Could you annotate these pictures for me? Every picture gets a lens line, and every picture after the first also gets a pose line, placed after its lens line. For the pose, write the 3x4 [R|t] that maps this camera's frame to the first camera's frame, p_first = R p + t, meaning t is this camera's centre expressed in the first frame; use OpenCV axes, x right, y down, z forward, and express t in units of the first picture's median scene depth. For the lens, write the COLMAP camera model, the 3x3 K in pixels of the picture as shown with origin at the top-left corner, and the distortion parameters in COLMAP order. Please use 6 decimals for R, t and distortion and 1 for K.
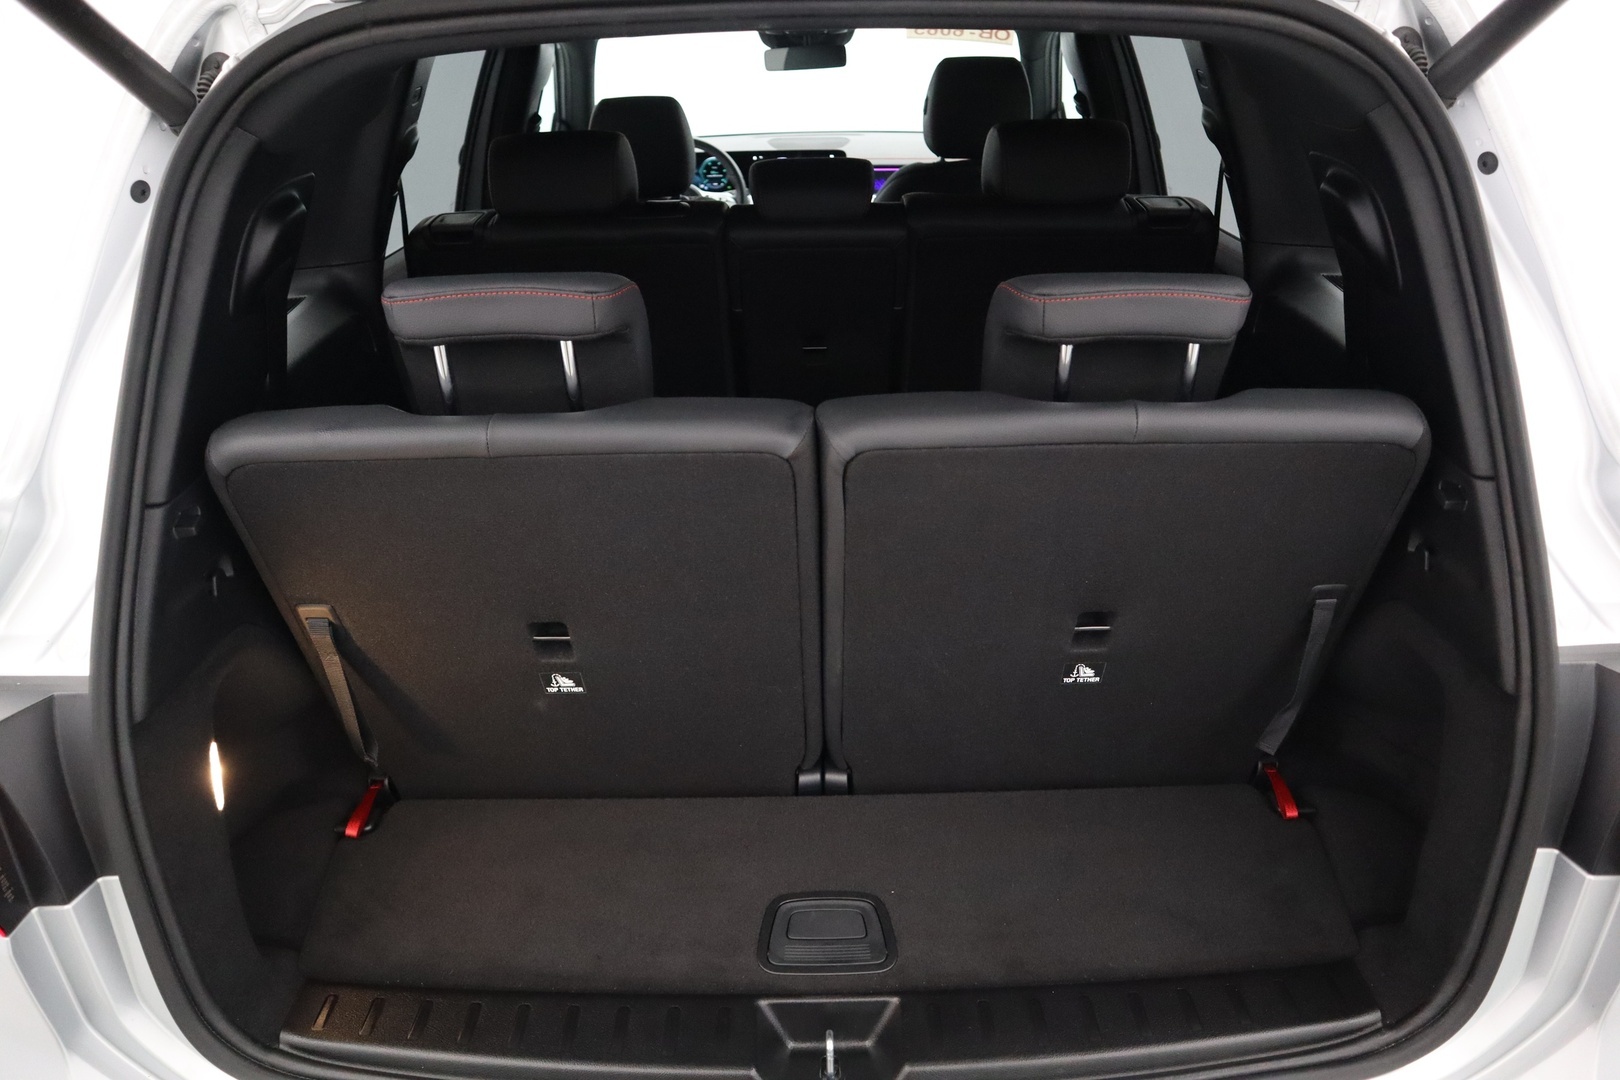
lens RADIAL K [[1133.9, 0, 806.2], [0, 1133.9, 554.1], [0, 0, 1]] dist [-0.103710, 0.048639]
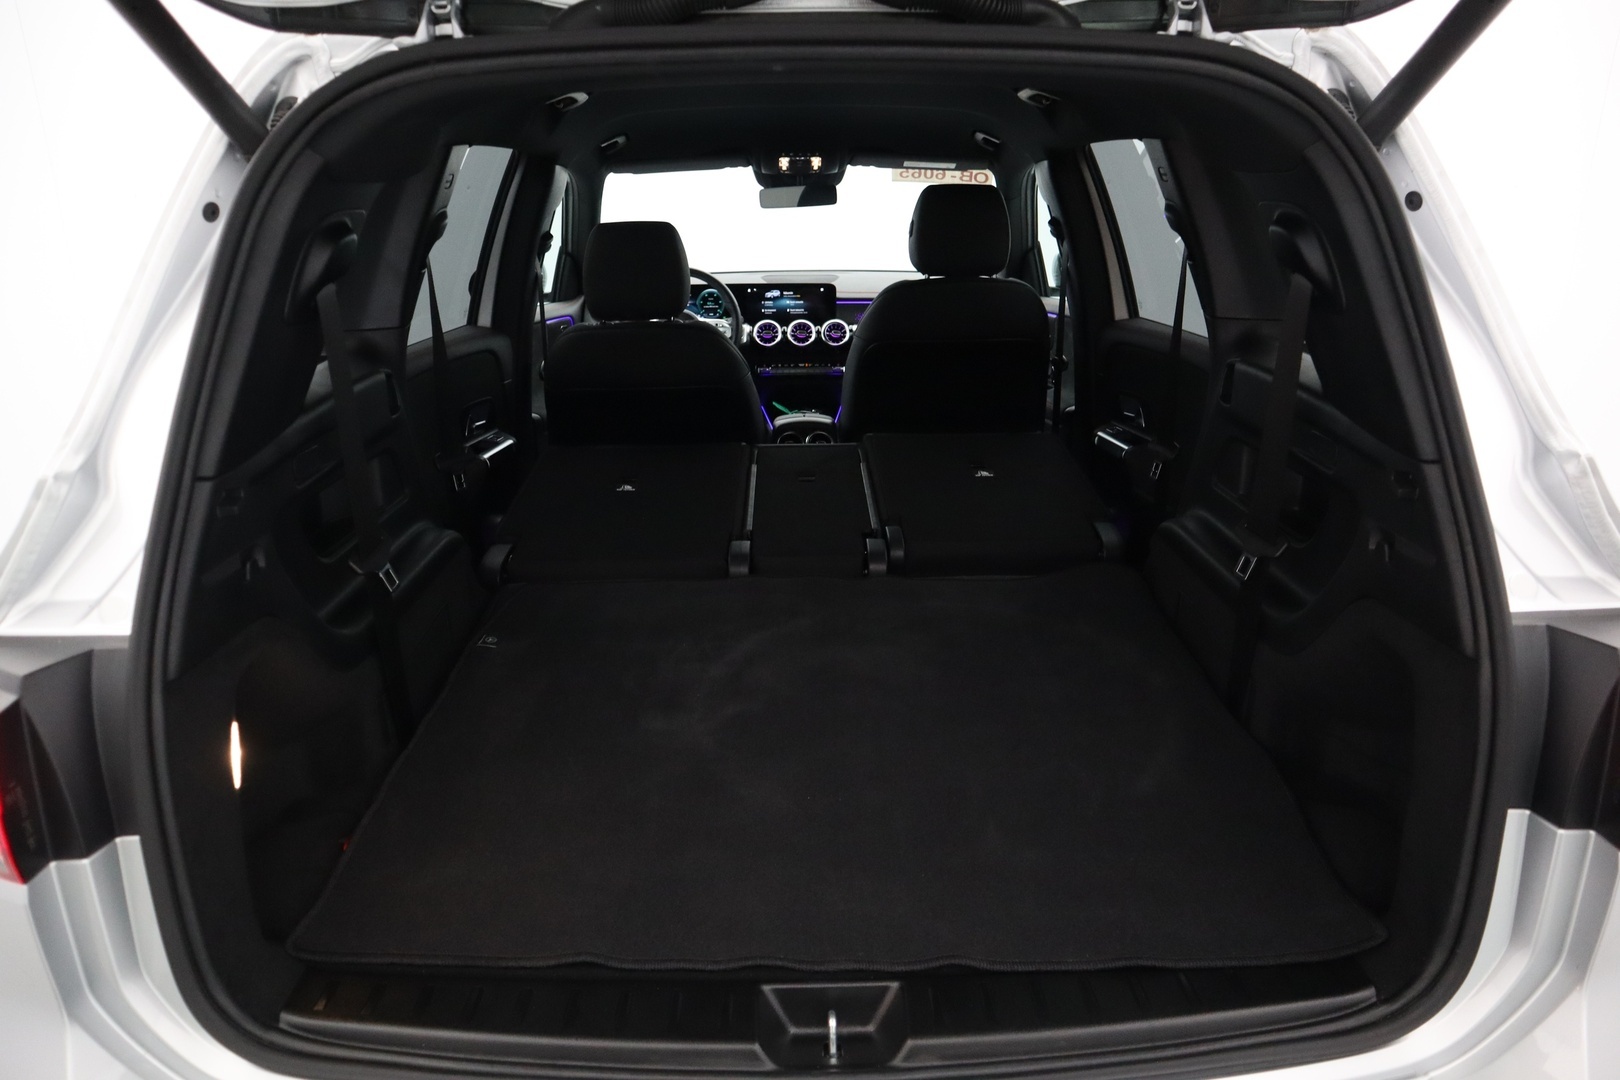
lens RADIAL K [[1133.9, 0, 811.0], [0, 1133.9, 538.5], [0, 0, 1]] dist [-0.103710, 0.048639]
pose [[0.999823, 0.006444, 0.017660, -0.018702], [-0.003601, 0.987668, -0.156521, 0.166626], [-0.018451, 0.156430, 0.987517, -0.059747]]
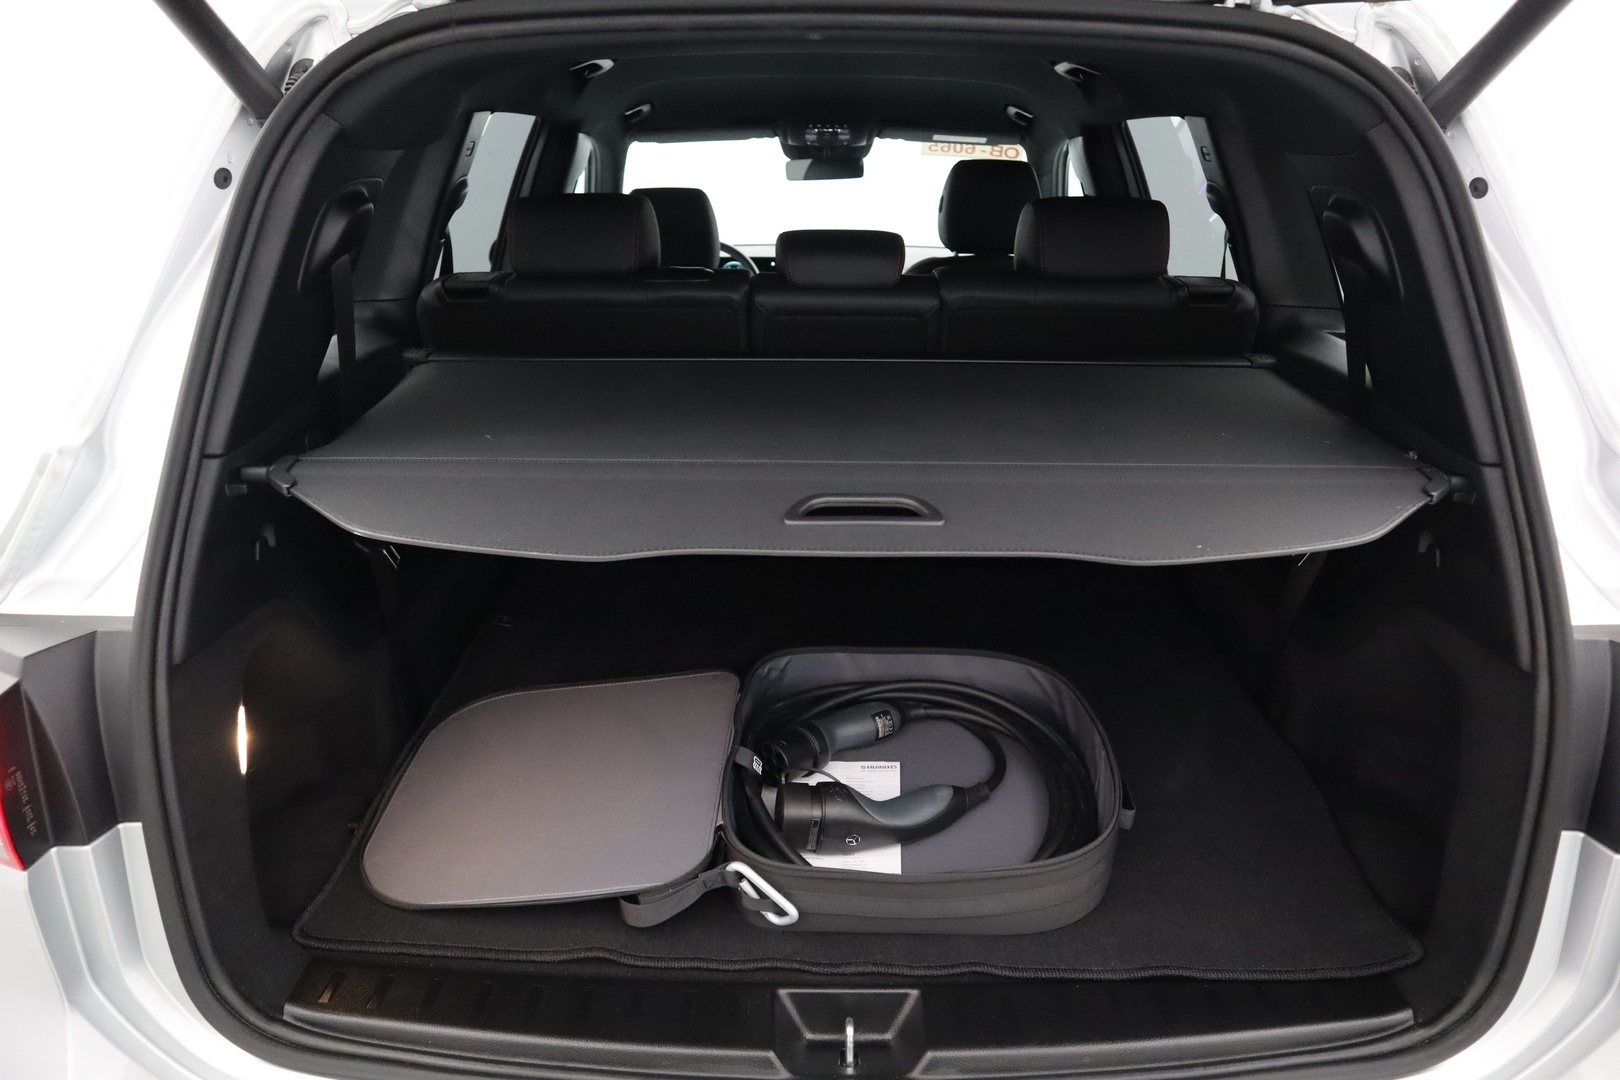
lens RADIAL K [[1133.9, 0, 805.2], [0, 1133.9, 540.8], [0, 0, 1]] dist [-0.103710, 0.048639]
pose [[0.999618, 0.027634, -0.001052, -0.028636], [-0.027534, 0.991029, -0.130783, 0.144311], [-0.002572, 0.130762, 0.991410, -0.021515]]
